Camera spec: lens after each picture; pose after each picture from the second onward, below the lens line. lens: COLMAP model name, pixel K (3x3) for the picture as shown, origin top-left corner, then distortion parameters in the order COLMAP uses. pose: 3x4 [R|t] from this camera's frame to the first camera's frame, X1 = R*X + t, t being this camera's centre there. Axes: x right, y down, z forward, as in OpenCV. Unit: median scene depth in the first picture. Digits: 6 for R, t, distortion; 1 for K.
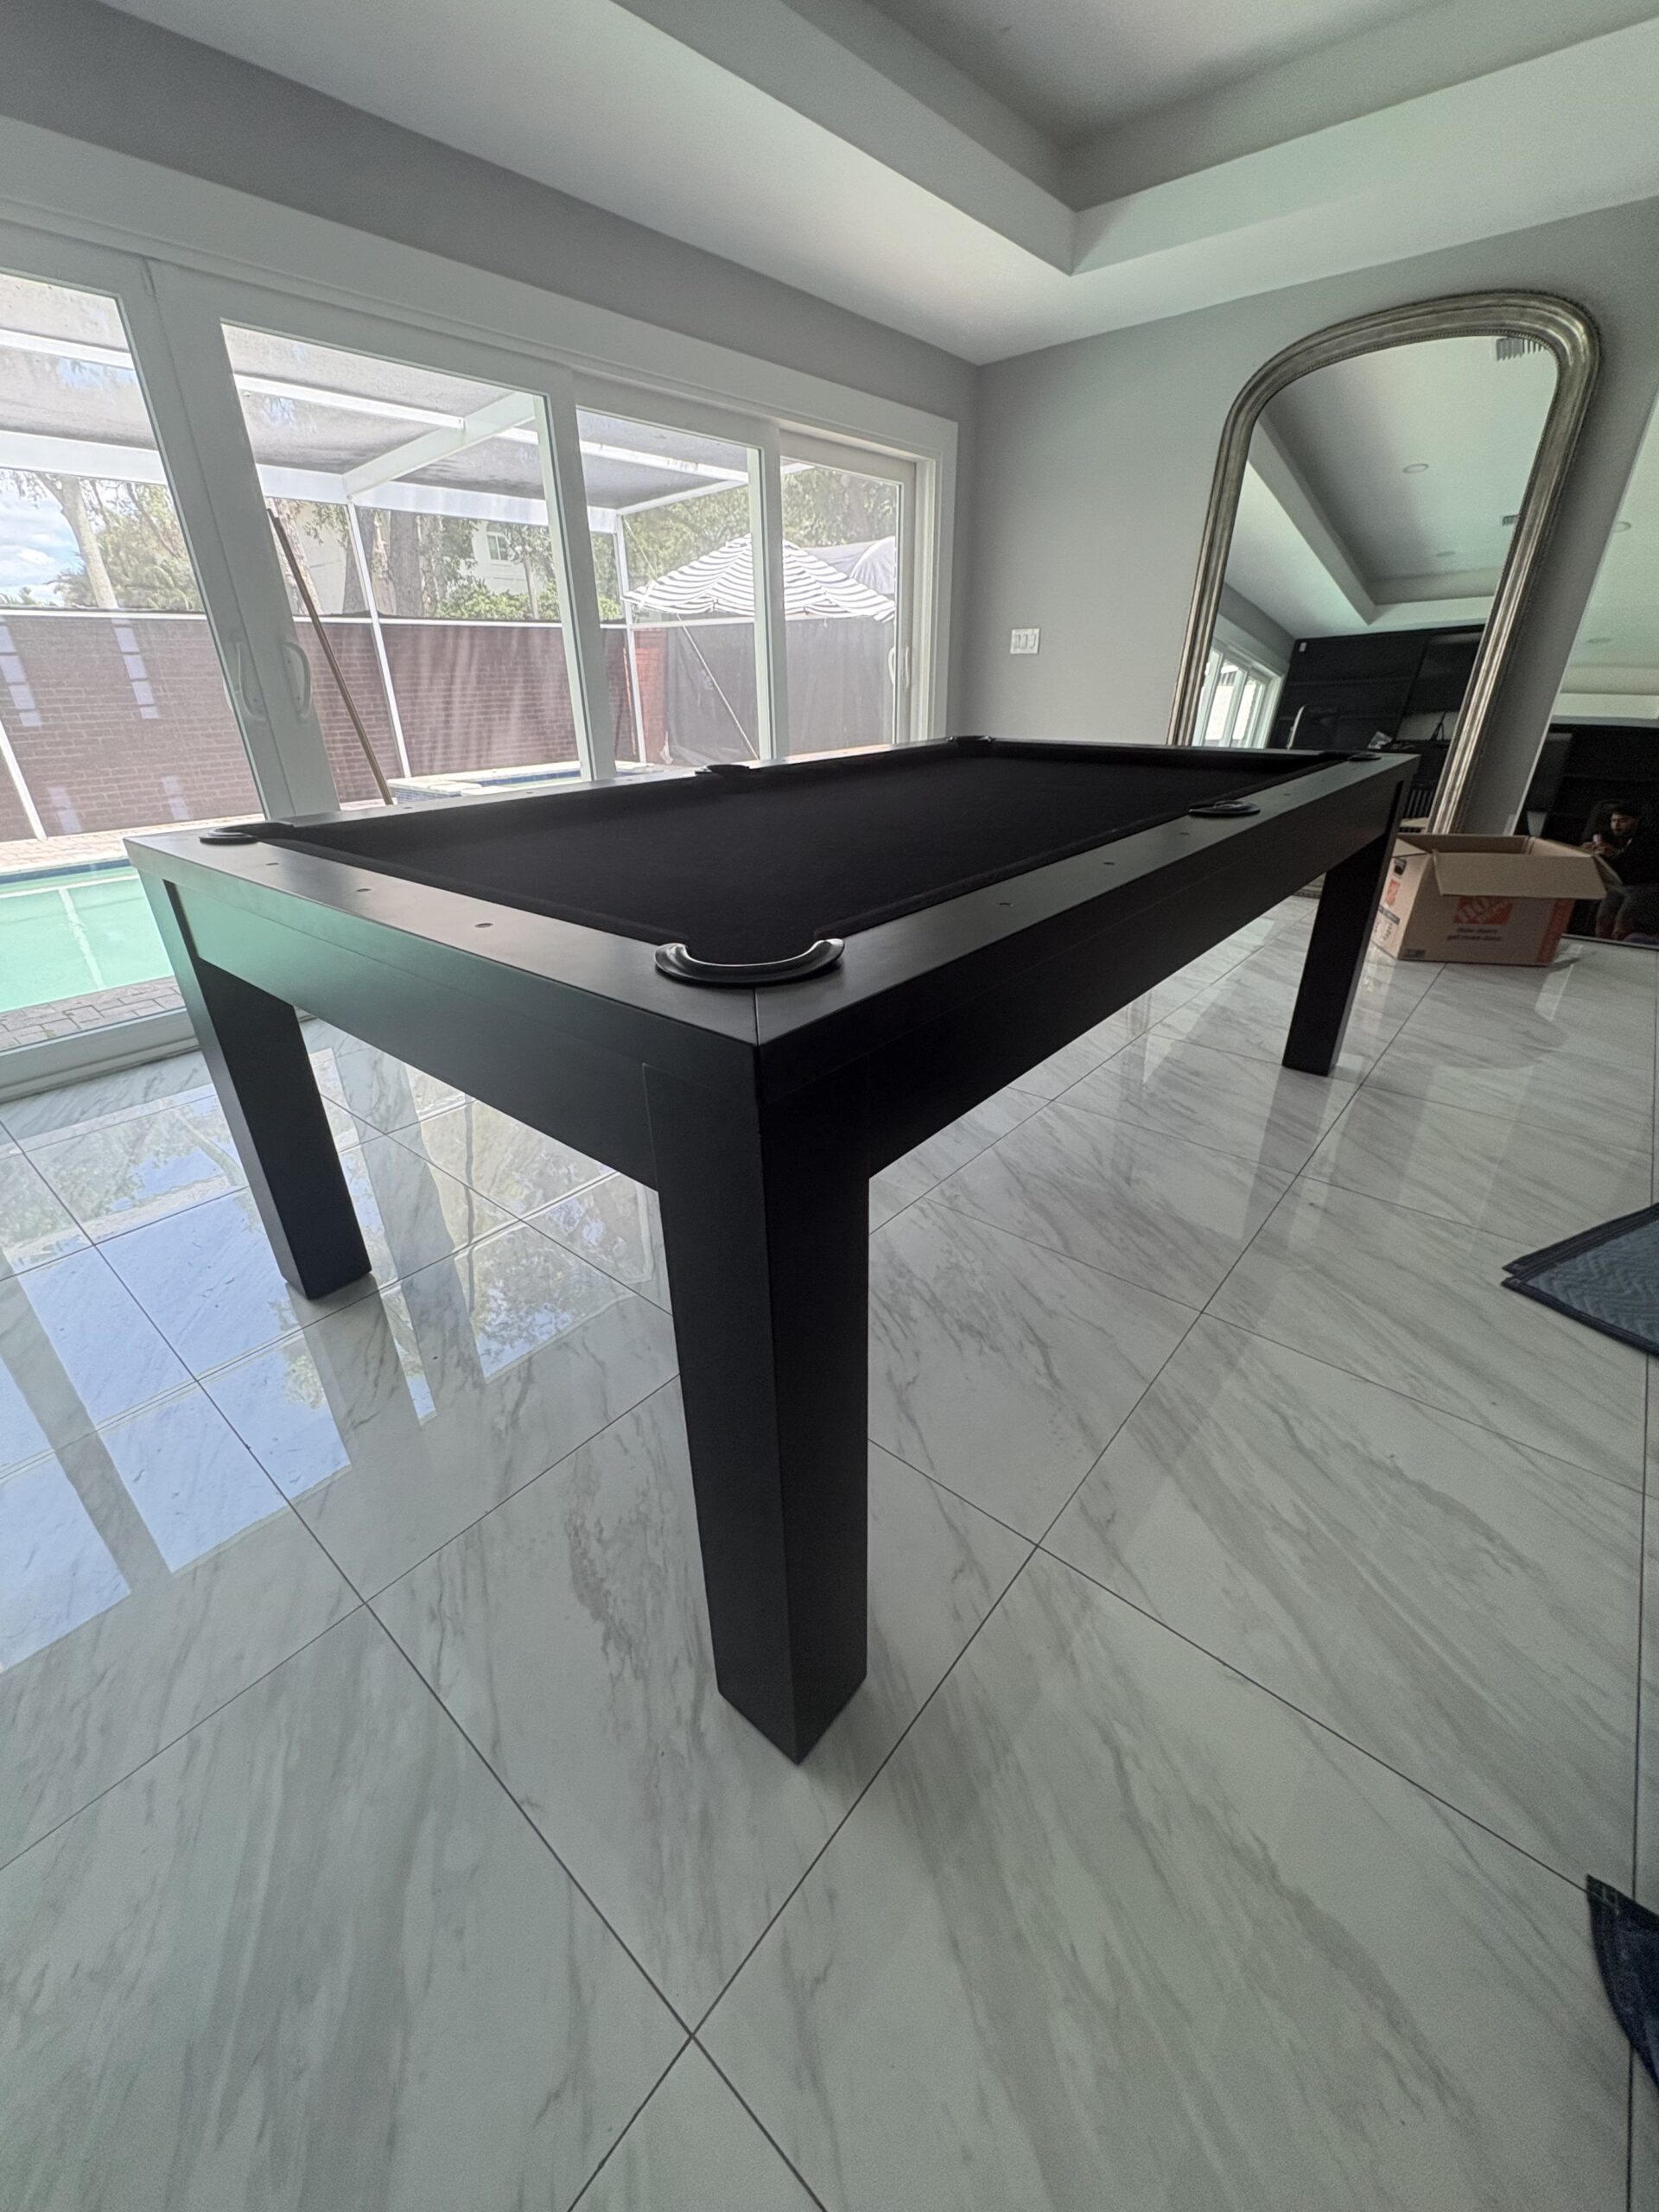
lens RADIAL K [[883.4, 0, 825.4], [0, 883.4, 1102.6], [0, 0, 1]] dist [-0.001328, 0.000277]
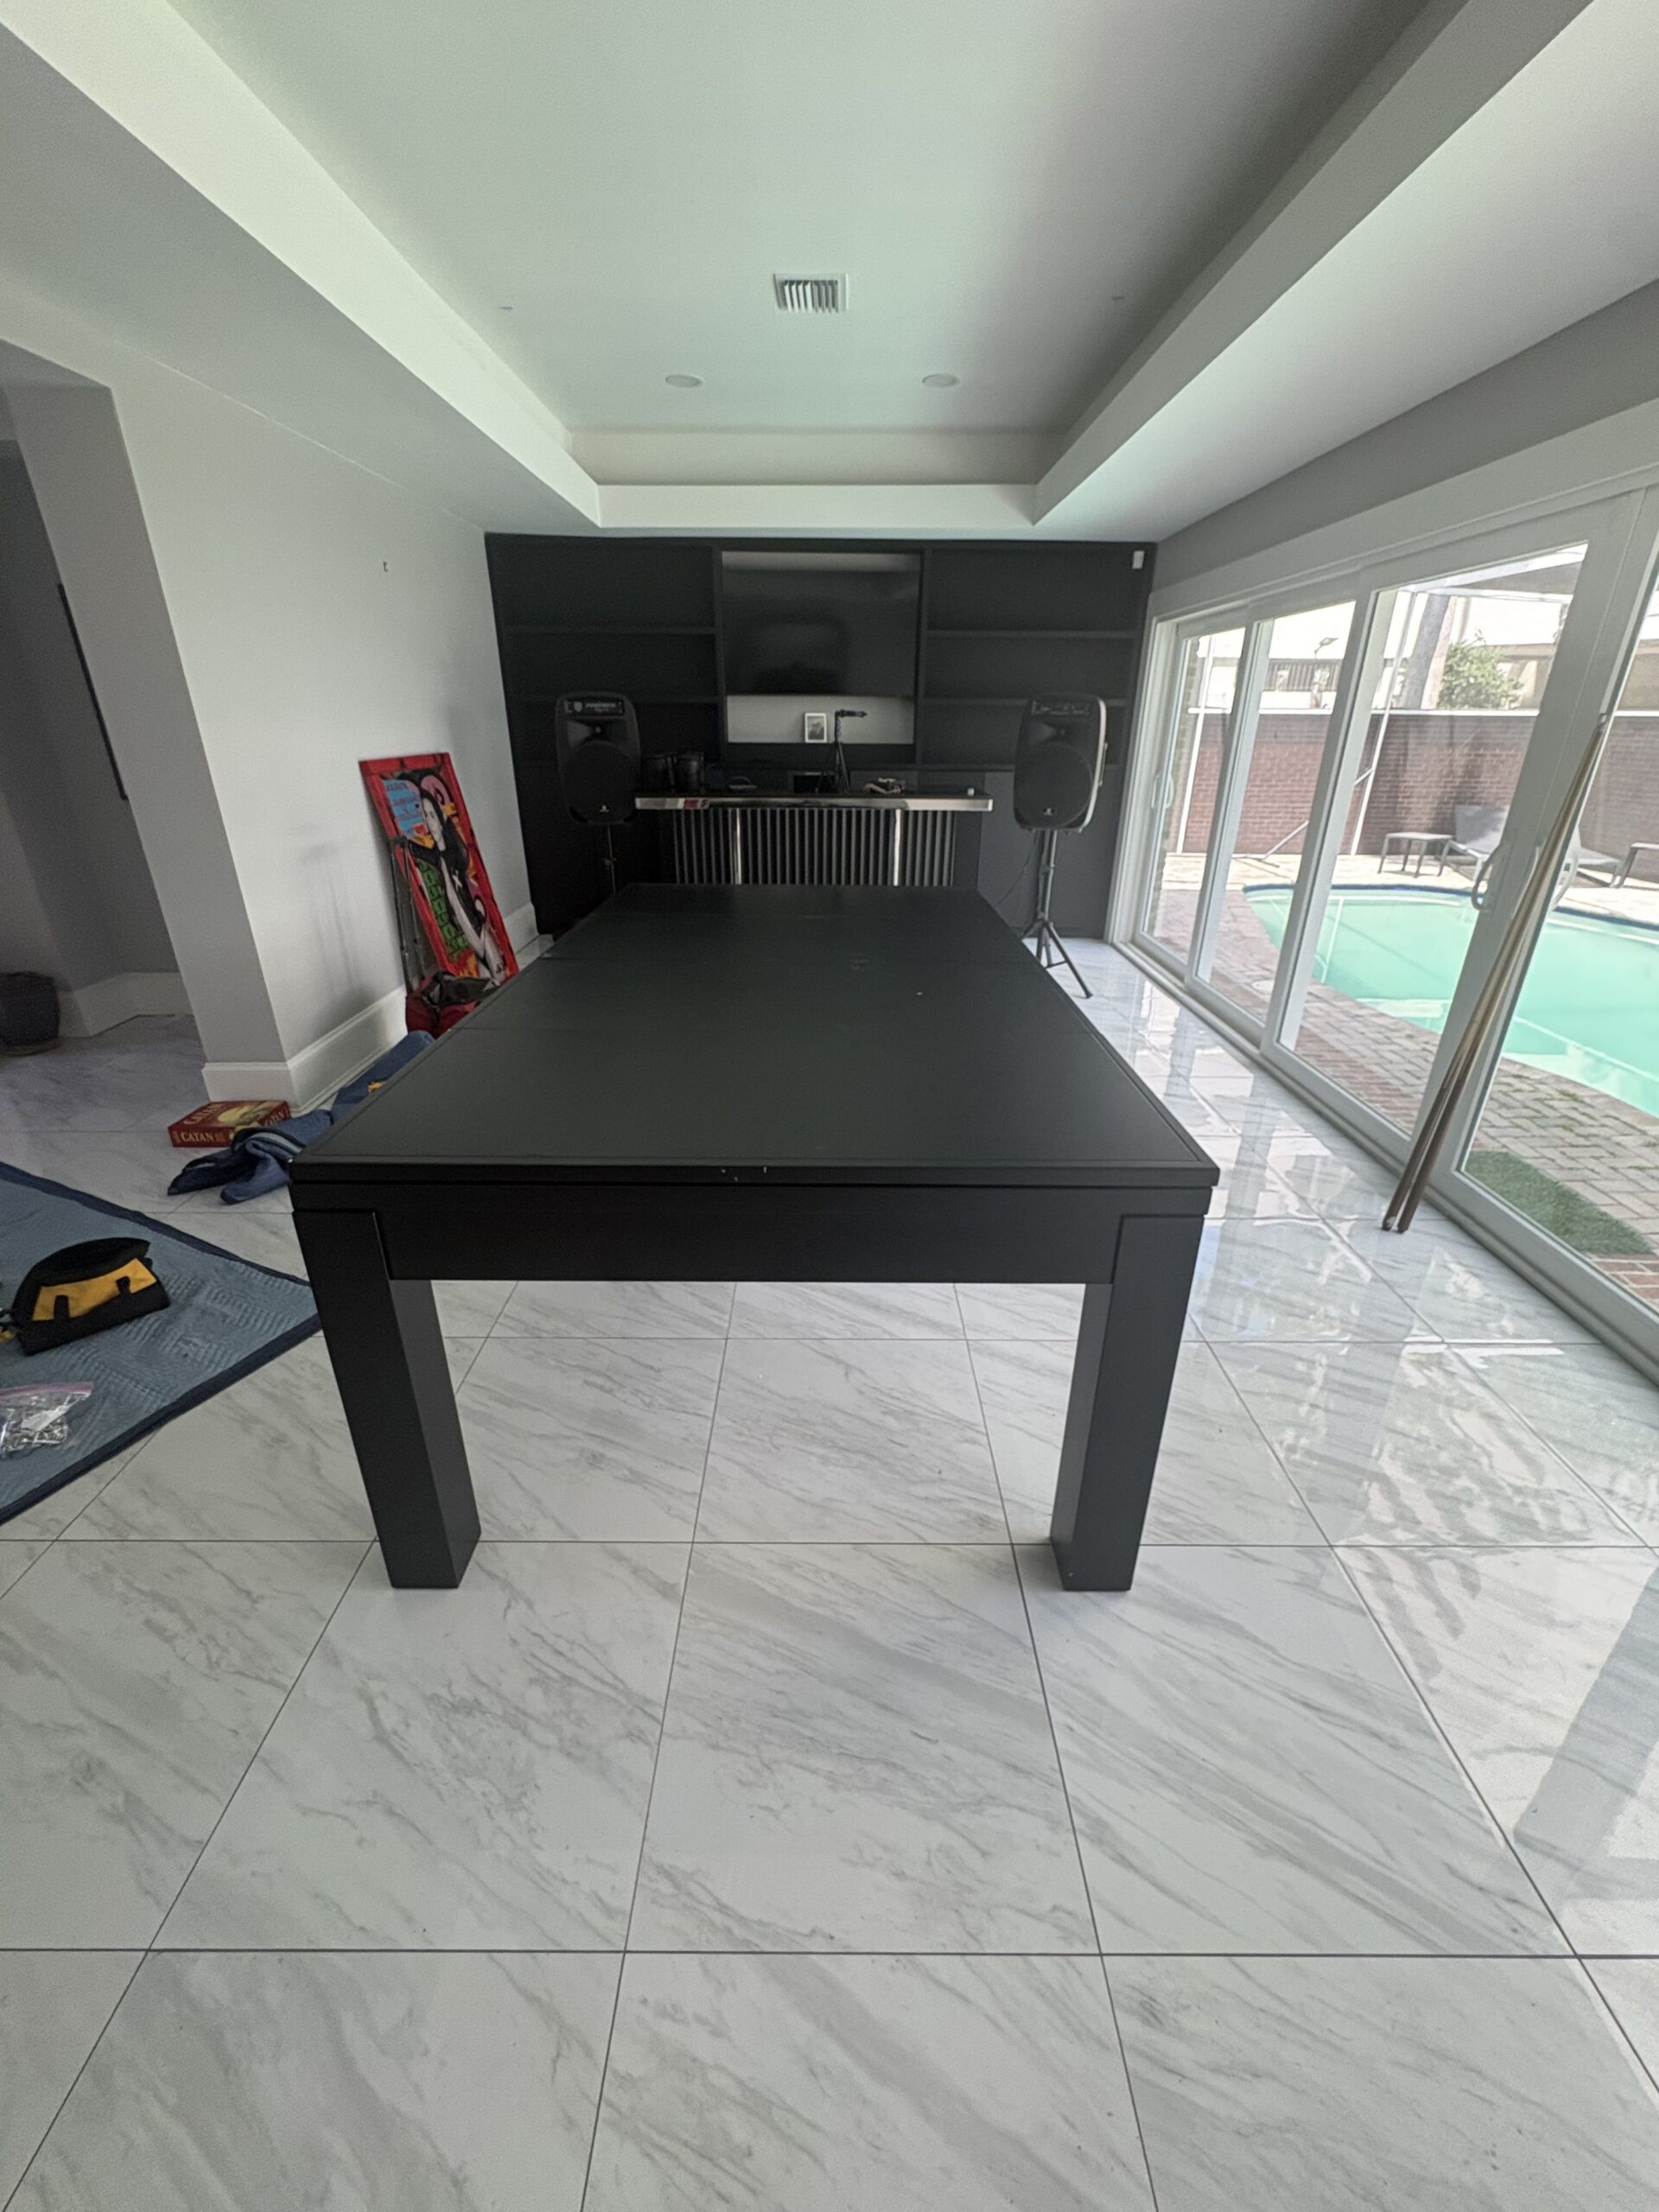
lens RADIAL K [[883.4, 0, 828.2], [0, 883.4, 1104.2], [0, 0, 1]] dist [-0.001328, 0.000277]
pose [[-0.763699, 0.266964, -0.587787, 1.108832], [-0.282379, 0.680630, 0.676021, -1.417668], [0.580539, 0.682256, -0.444412, 2.188191]]
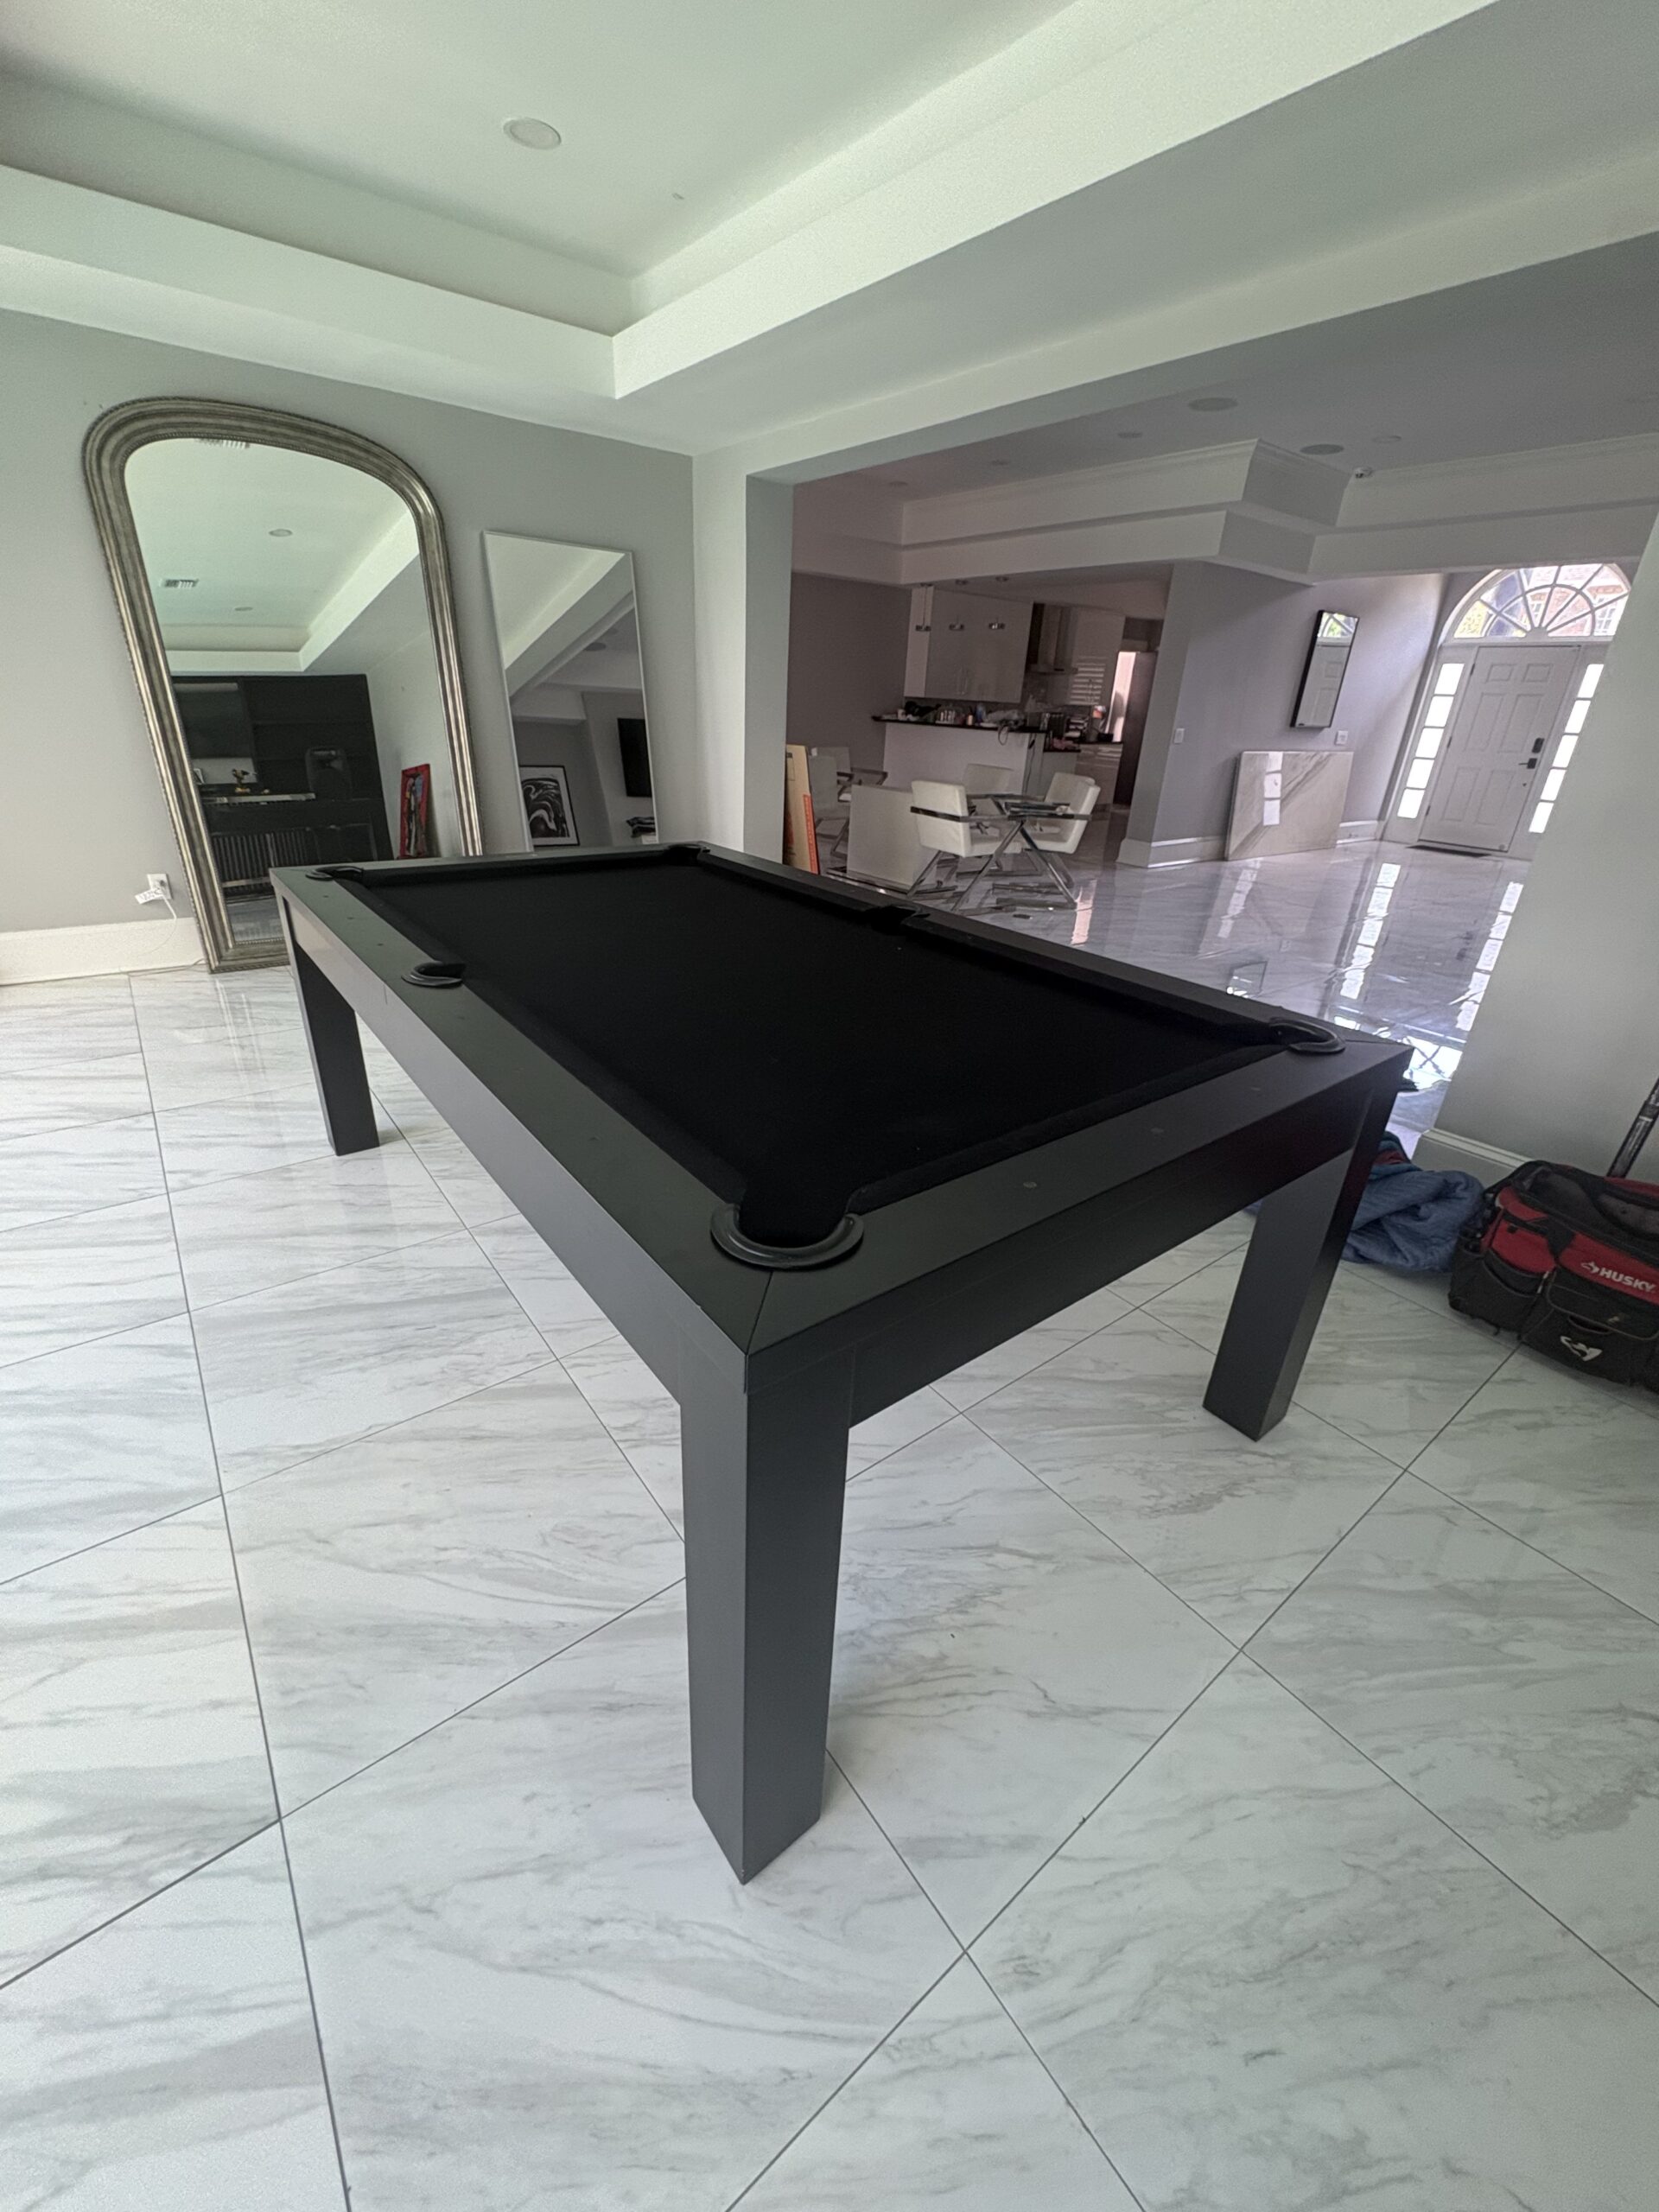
lens RADIAL K [[883.4, 0, 826.2], [0, 883.4, 1102.8], [0, 0, 1]] dist [-0.001328, 0.000277]
pose [[0.212816, -0.388245, 0.896647, -1.145115], [0.390080, 0.875126, 0.286342, -0.540163], [-0.895850, 0.288825, 0.337687, 0.690634]]
